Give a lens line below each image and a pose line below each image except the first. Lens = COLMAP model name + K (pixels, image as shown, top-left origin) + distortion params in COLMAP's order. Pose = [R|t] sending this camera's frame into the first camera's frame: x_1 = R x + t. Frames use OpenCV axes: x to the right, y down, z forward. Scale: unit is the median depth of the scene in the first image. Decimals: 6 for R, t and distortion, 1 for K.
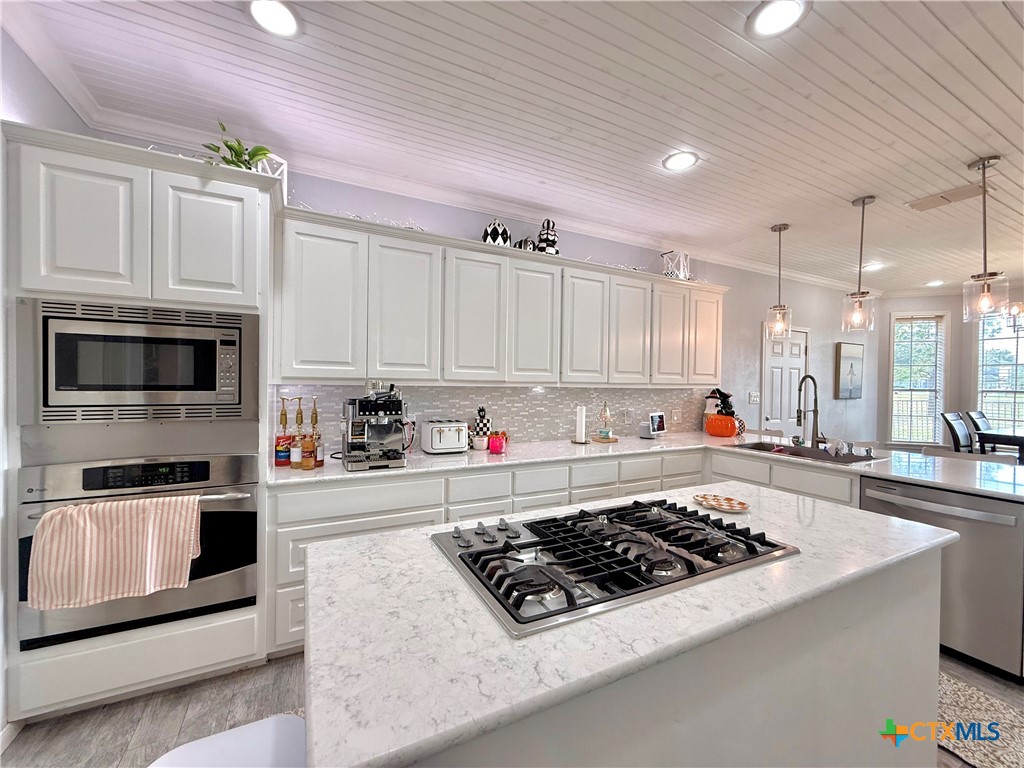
lens RADIAL K [[413.9, 0, 514.3], [0, 413.9, 387.1], [0, 0, 1]] dist [0.000931, 0.000156]
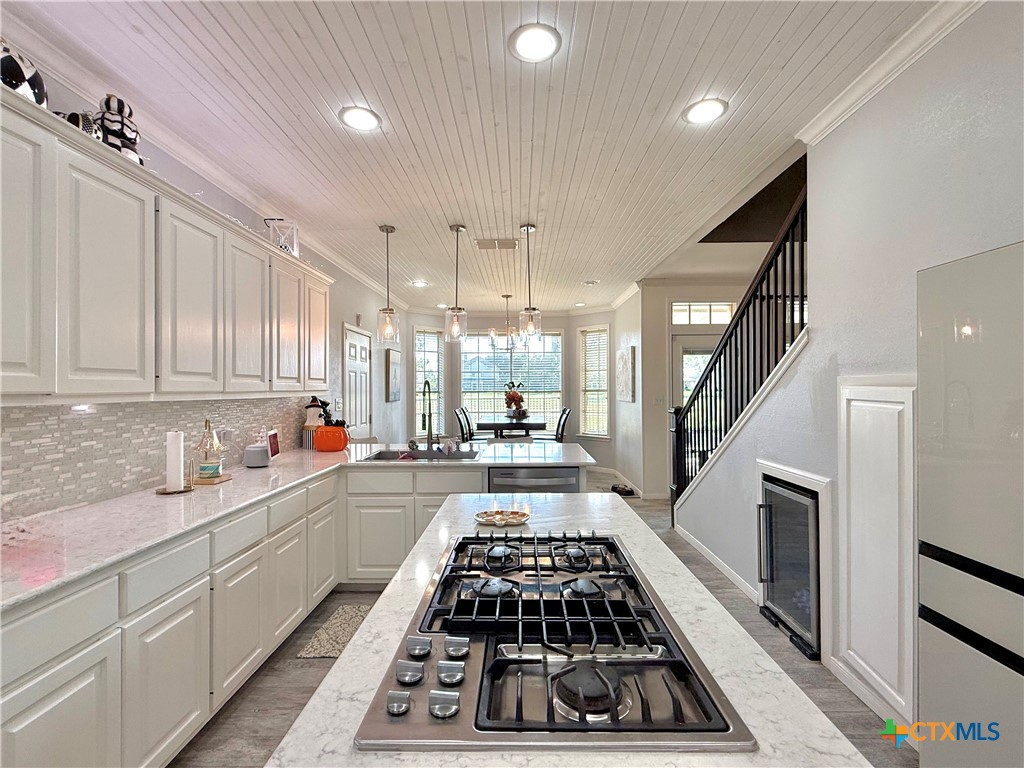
lens RADIAL K [[472.0, 0, 516.9], [0, 472.0, 387.1], [0, 0, 1]] dist [0.000804, -0.000414]
pose [[0.469018, -0.013054, 0.883092, -0.238951], [0.021629, 0.999761, 0.003291, -0.011373], [-0.882924, 0.017557, 0.469188, 0.256213]]
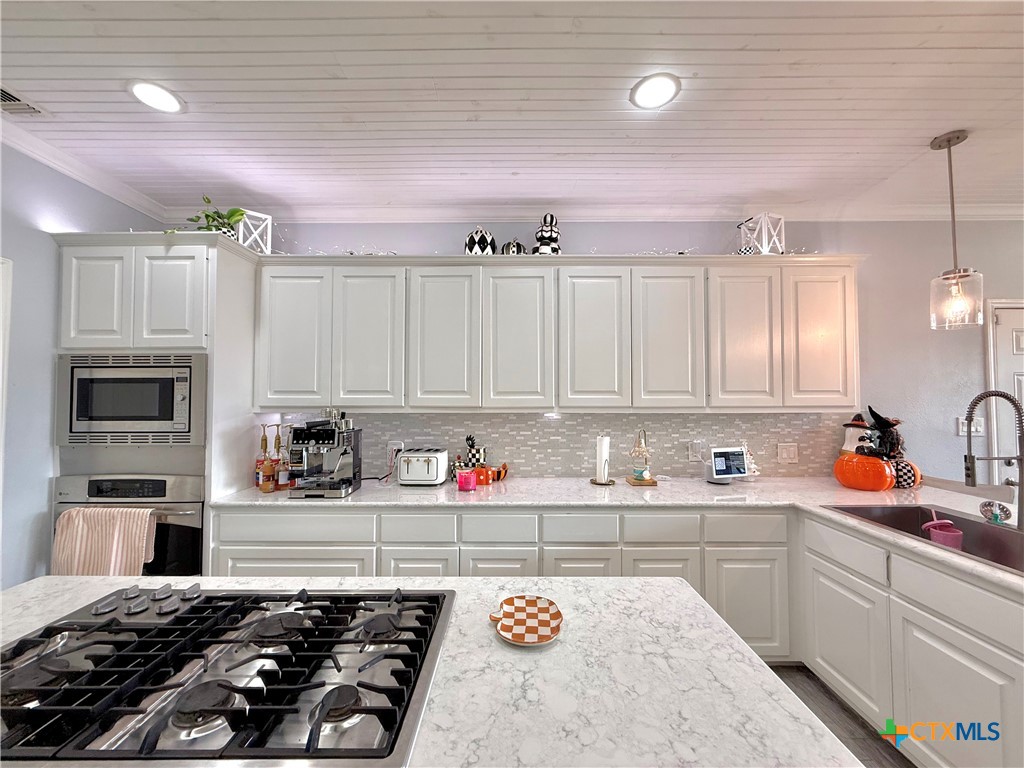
lens RADIAL K [[413.9, 0, 514.3], [0, 413.9, 387.1], [0, 0, 1]] dist [0.000931, 0.000156]
pose [[0.886810, -0.027789, -0.461298, 0.422301], [0.008483, 0.999001, -0.043873, -0.016079], [0.462056, 0.034994, 0.886160, 0.243786]]
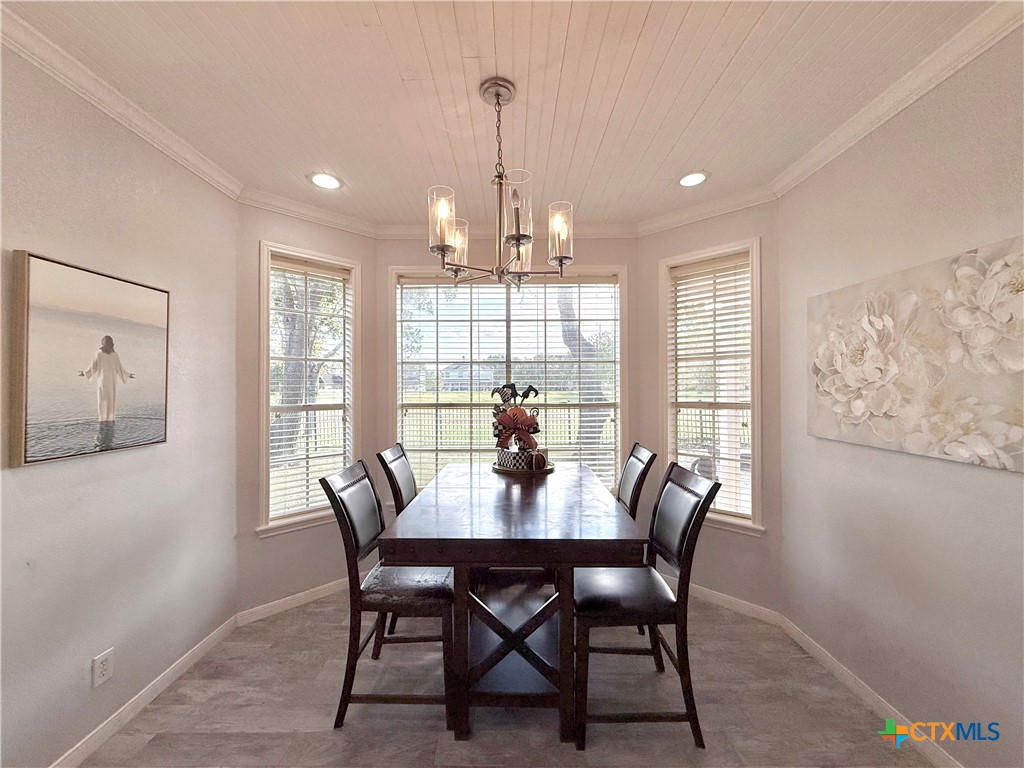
lens RADIAL K [[413.9, 0, 514.3], [0, 413.9, 387.1], [0, 0, 1]] dist [0.000931, 0.000156]
pose [[0.467808, -0.013176, 0.883732, 1.255654], [0.019594, 0.999798, 0.004534, -0.027954], [-0.883613, 0.015195, 0.467972, 1.072143]]
